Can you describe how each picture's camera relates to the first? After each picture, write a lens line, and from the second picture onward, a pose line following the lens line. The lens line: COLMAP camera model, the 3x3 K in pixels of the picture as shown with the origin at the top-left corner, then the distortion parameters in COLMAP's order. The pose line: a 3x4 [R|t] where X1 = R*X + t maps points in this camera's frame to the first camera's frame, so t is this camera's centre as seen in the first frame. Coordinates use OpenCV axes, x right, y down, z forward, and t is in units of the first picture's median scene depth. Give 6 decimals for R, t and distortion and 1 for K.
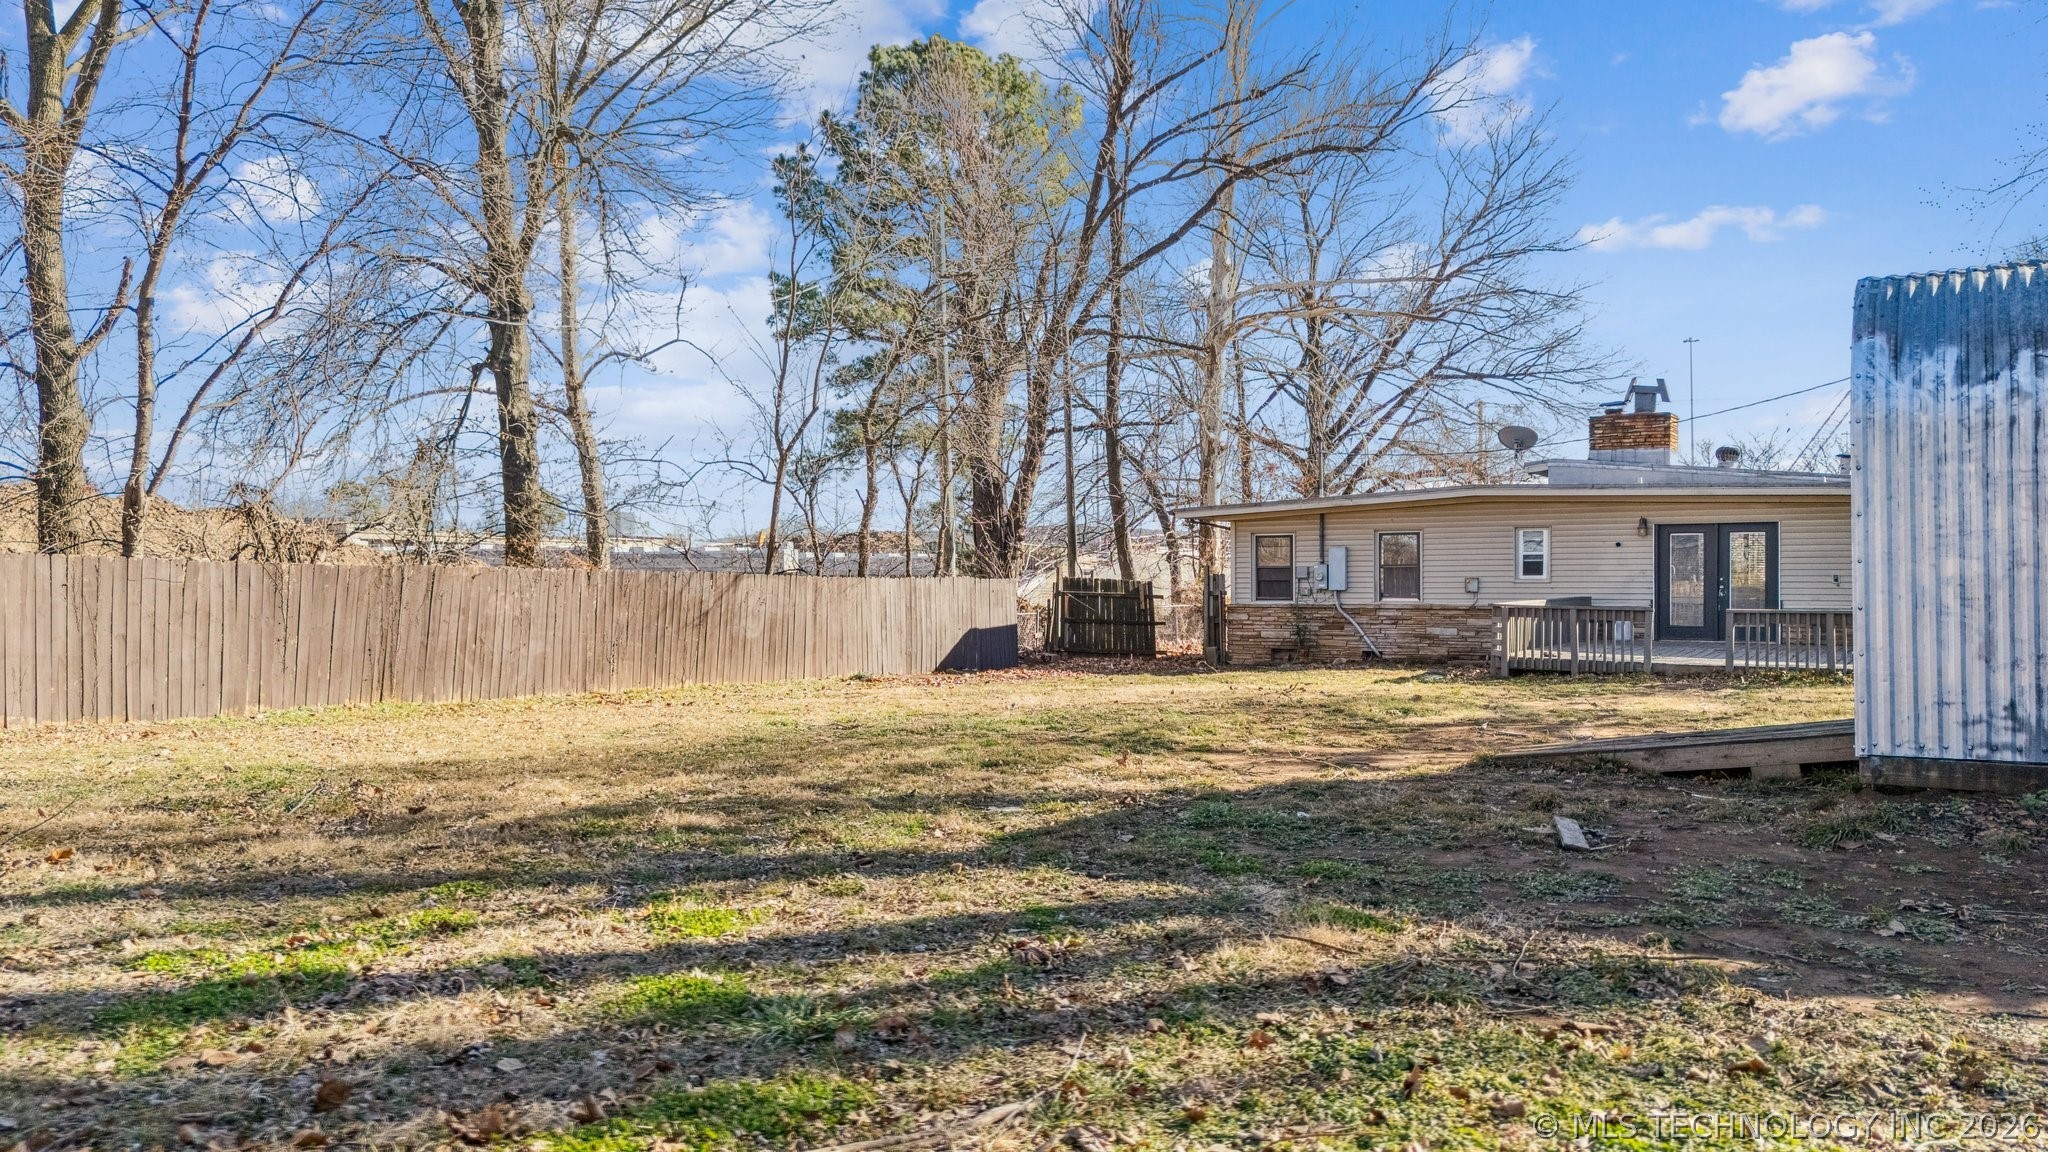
lens RADIAL K [[1549.5, 0, 1024.0], [0, 1549.5, 576.0], [0, 0, 1]] dist [0.001899, -0.000235]
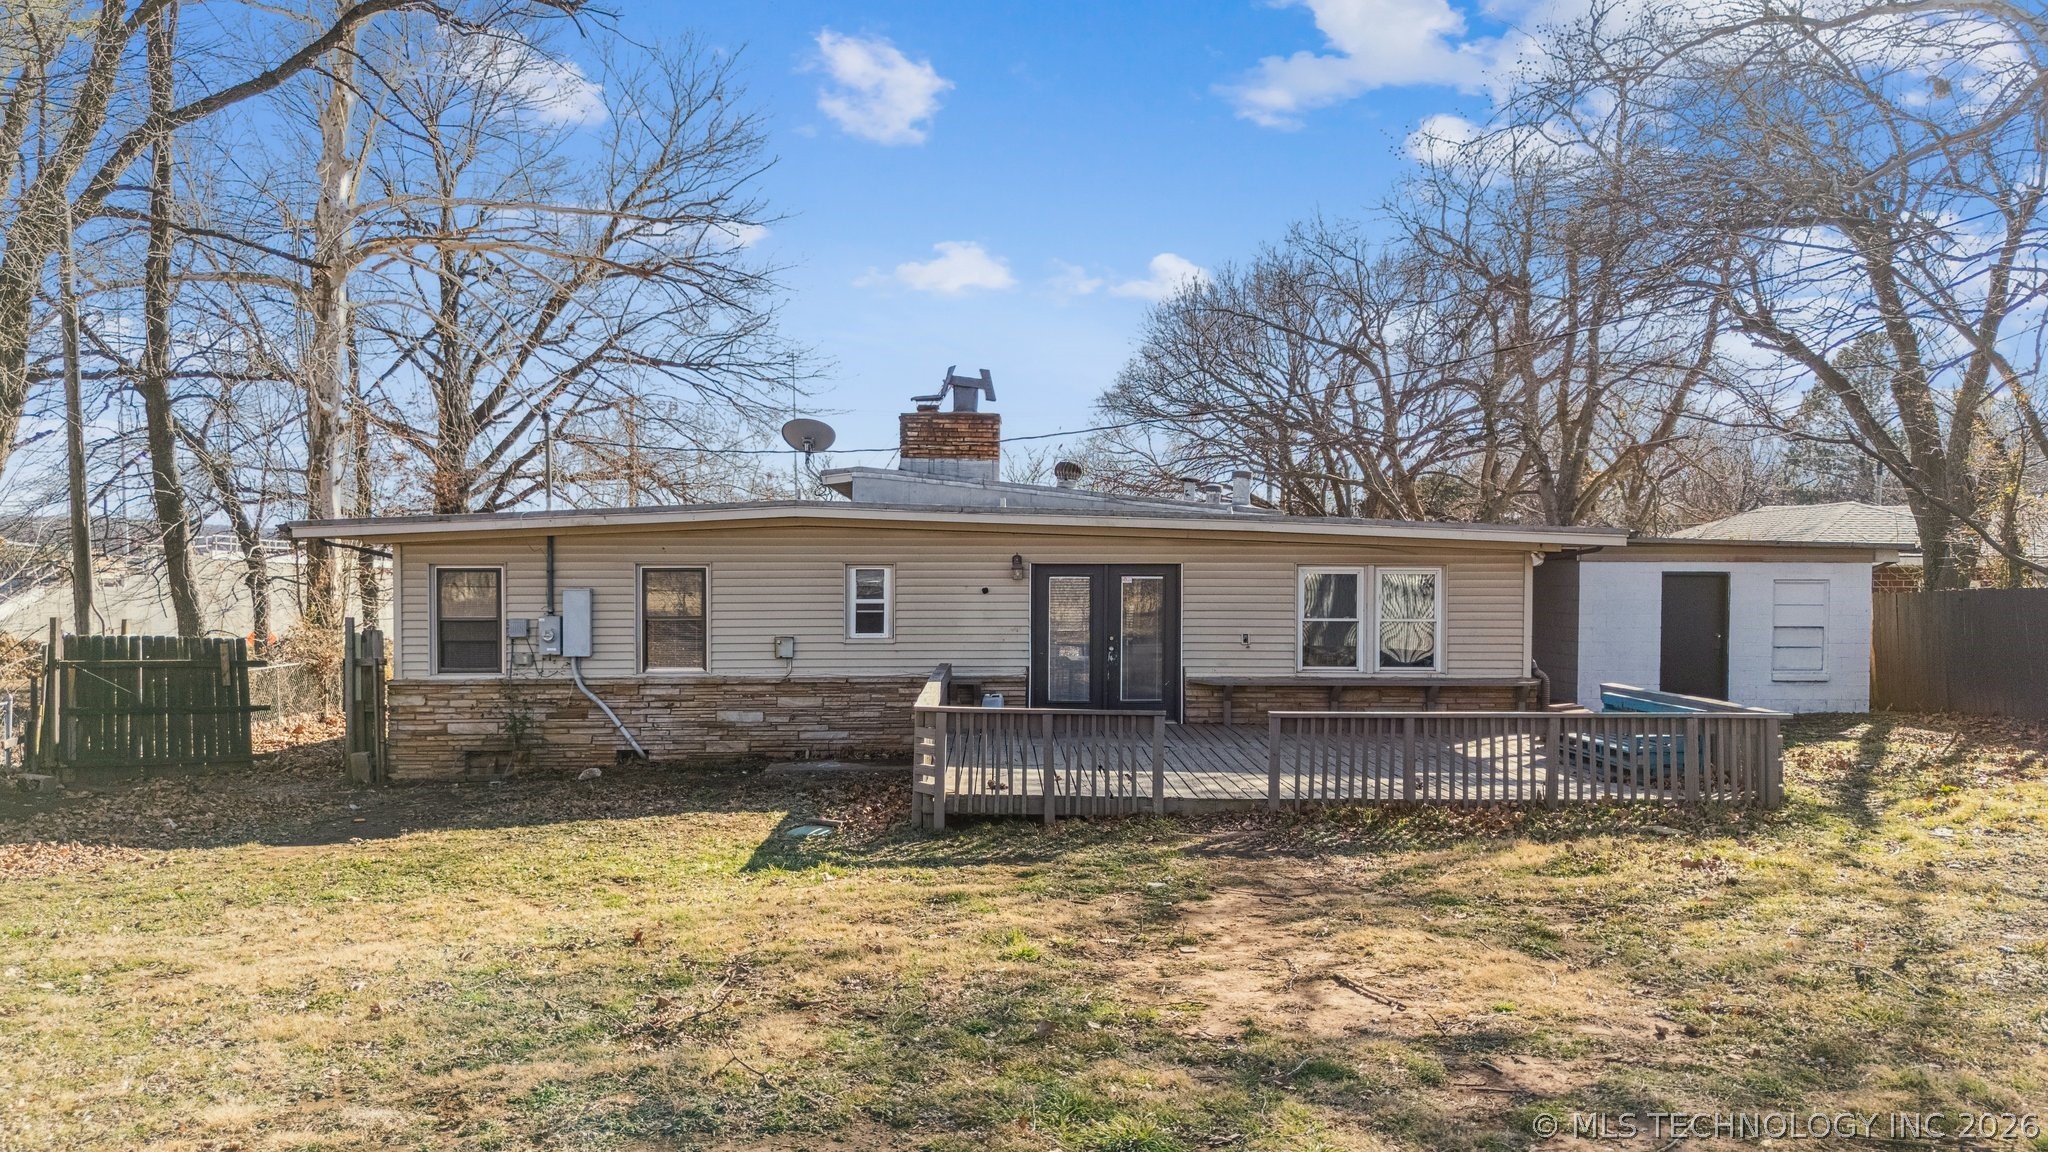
lens RADIAL K [[1459.5, 0, 1024.7], [0, 1459.5, 629.1], [0, 0, 1]] dist [0.003783, -0.001620]
pose [[0.824117, -0.014999, 0.566221, 0.012691], [-0.007307, 0.999285, 0.037107, -0.024657], [-0.566372, -0.034718, 0.823418, 0.379043]]
